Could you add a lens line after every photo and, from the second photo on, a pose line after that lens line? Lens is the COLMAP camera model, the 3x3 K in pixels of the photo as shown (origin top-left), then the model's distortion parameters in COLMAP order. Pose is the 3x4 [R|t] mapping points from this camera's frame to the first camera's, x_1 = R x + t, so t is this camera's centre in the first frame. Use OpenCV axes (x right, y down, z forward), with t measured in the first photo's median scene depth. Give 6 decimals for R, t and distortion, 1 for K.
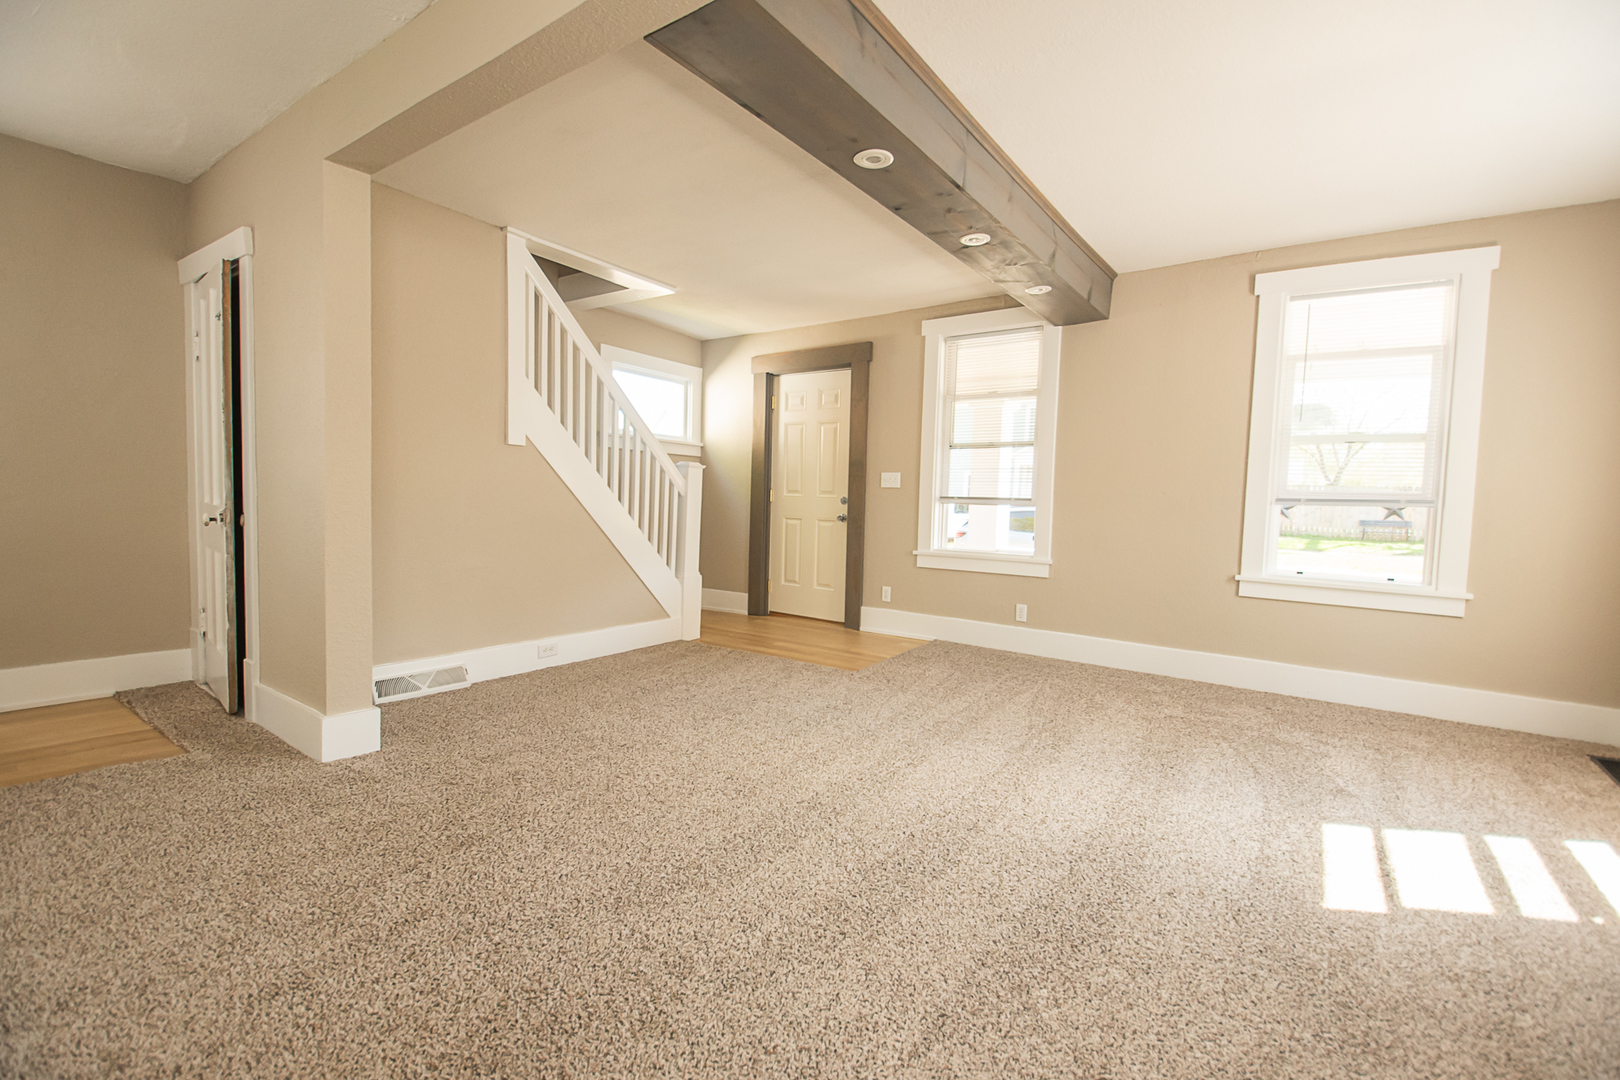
lens RADIAL K [[704.3, 0, 802.5], [0, 704.3, 543.1], [0, 0, 1]] dist [0.015120, -0.008893]
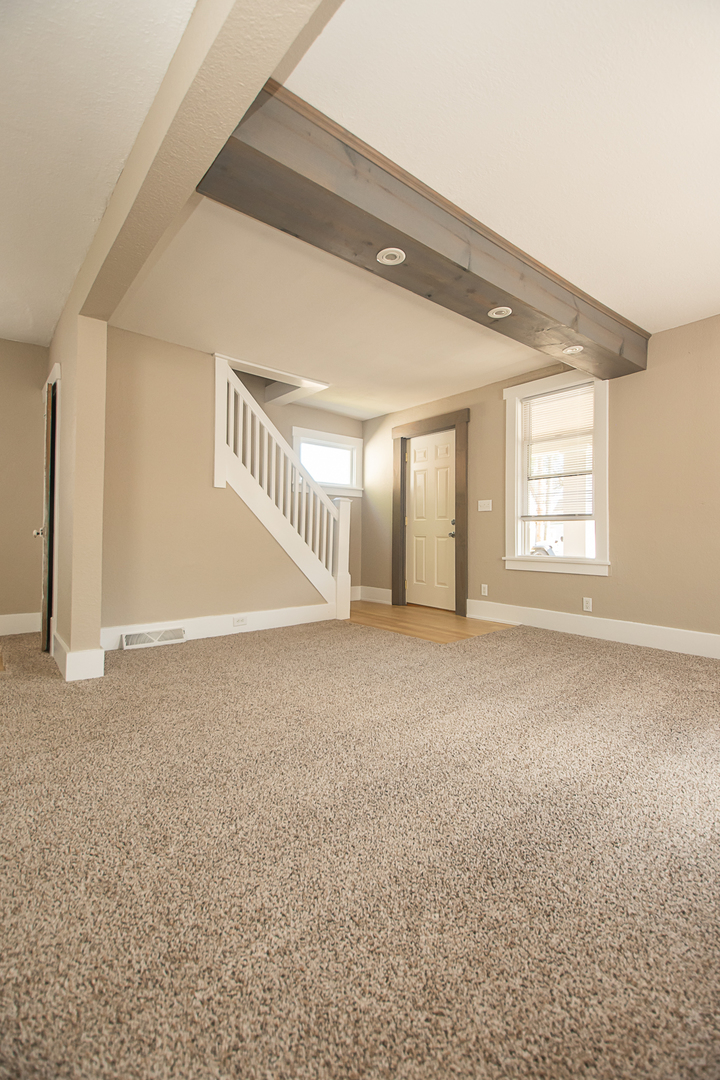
lens RADIAL K [[469.5, 0, 352.3], [0, 469.5, 530.1], [0, 0, 1]] dist [0.015120, -0.008893]
pose [[0.966895, -0.020633, -0.254340, 0.166398], [0.002104, 0.997336, -0.072909, 0.036297], [0.255166, 0.069960, 0.964363, 0.087662]]
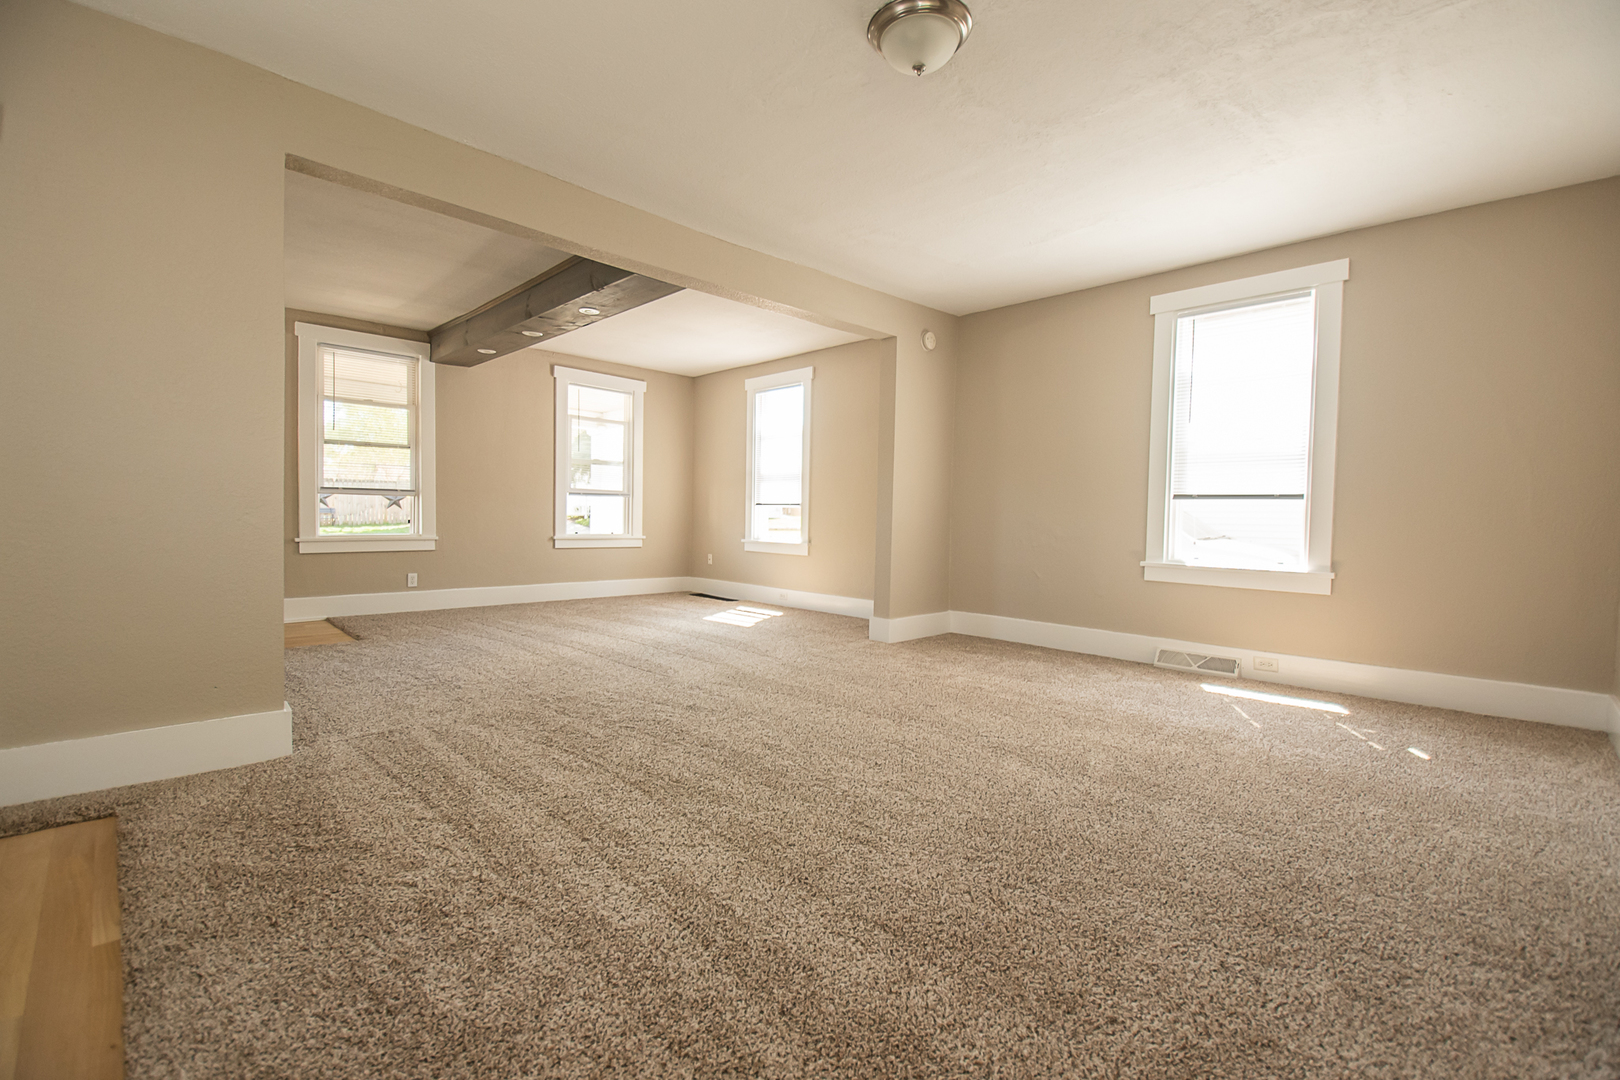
lens RADIAL K [[704.3, 0, 815.9], [0, 704.3, 528.2], [0, 0, 1]] dist [0.015120, -0.008893]
pose [[0.179312, -0.047231, 0.982658, -1.133189], [0.047834, 0.998084, 0.039243, -0.014139], [-0.982629, 0.039968, 0.181228, 0.069249]]
